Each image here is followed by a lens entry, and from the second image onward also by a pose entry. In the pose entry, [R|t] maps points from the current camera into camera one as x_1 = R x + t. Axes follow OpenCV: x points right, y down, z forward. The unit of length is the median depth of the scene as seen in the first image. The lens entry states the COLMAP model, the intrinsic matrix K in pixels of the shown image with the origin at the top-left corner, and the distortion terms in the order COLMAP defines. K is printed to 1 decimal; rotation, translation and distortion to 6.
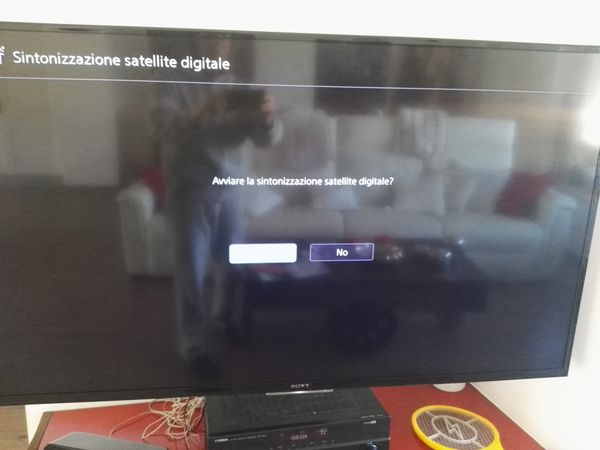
lens RADIAL K [[489.3, 0, 280.1], [0, 489.3, 217.0], [0, 0, 1]] dist [0.003556, -0.000265]
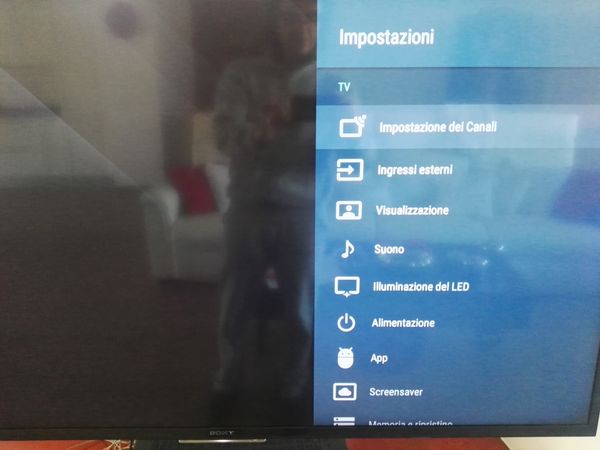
lens RADIAL K [[486.0, 0, 300.0], [0, 486.0, 225.0], [0, 0, 1]] dist [0.003954, 0.001526]
pose [[0.995835, 0.006702, -0.090927, 0.165169], [-0.006344, 0.999971, 0.004225, 0.015857], [0.090953, -0.003631, 0.995849, 0.195357]]
